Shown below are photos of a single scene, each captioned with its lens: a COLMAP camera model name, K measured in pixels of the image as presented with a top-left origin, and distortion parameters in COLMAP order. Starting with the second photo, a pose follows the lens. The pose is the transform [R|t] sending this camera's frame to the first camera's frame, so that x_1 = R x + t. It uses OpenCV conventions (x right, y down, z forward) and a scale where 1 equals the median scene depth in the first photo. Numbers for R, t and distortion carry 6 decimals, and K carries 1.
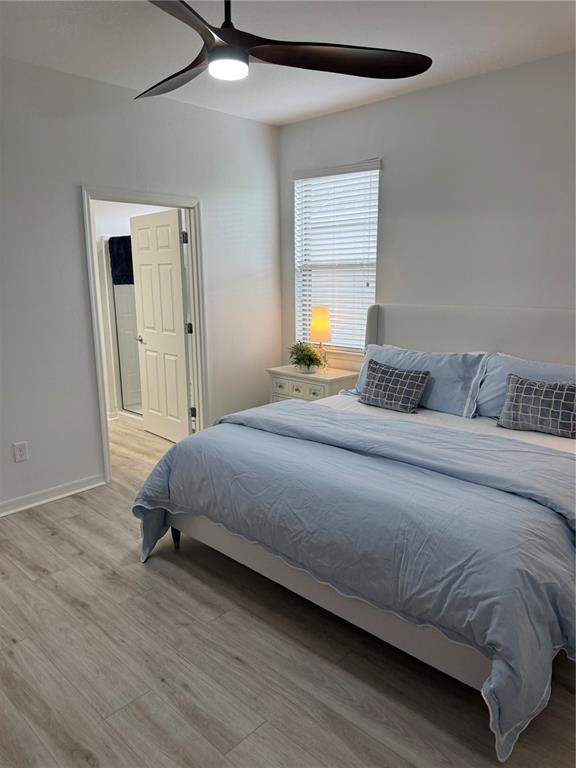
lens RADIAL K [[539.0, 0, 282.5], [0, 539.0, 382.8], [0, 0, 1]] dist [0.056597, -0.086669]
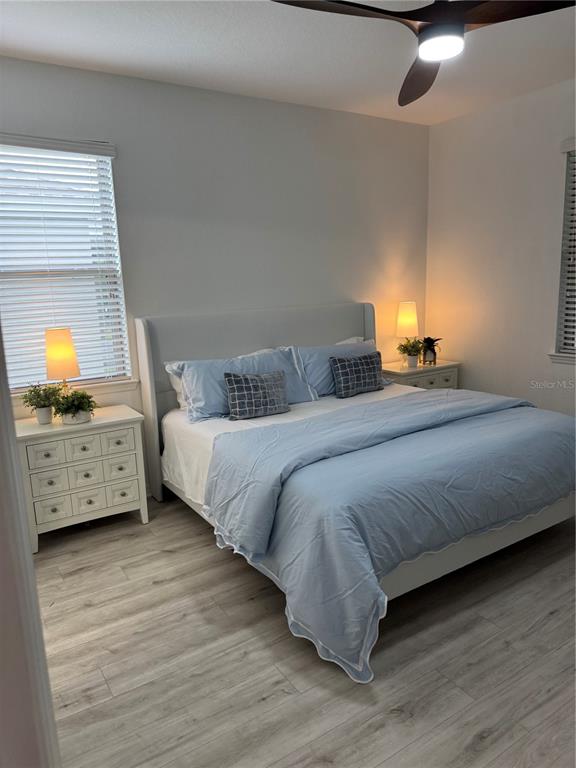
lens RADIAL K [[547.1, 0, 288.0], [0, 547.1, 384.0], [0, 0, 1]] dist [0.005702, -0.000134]
pose [[0.232216, -0.188743, 0.954176, -0.945338], [0.223244, 0.965146, 0.136582, -0.173357], [-0.946698, 0.181298, 0.266259, 0.897018]]
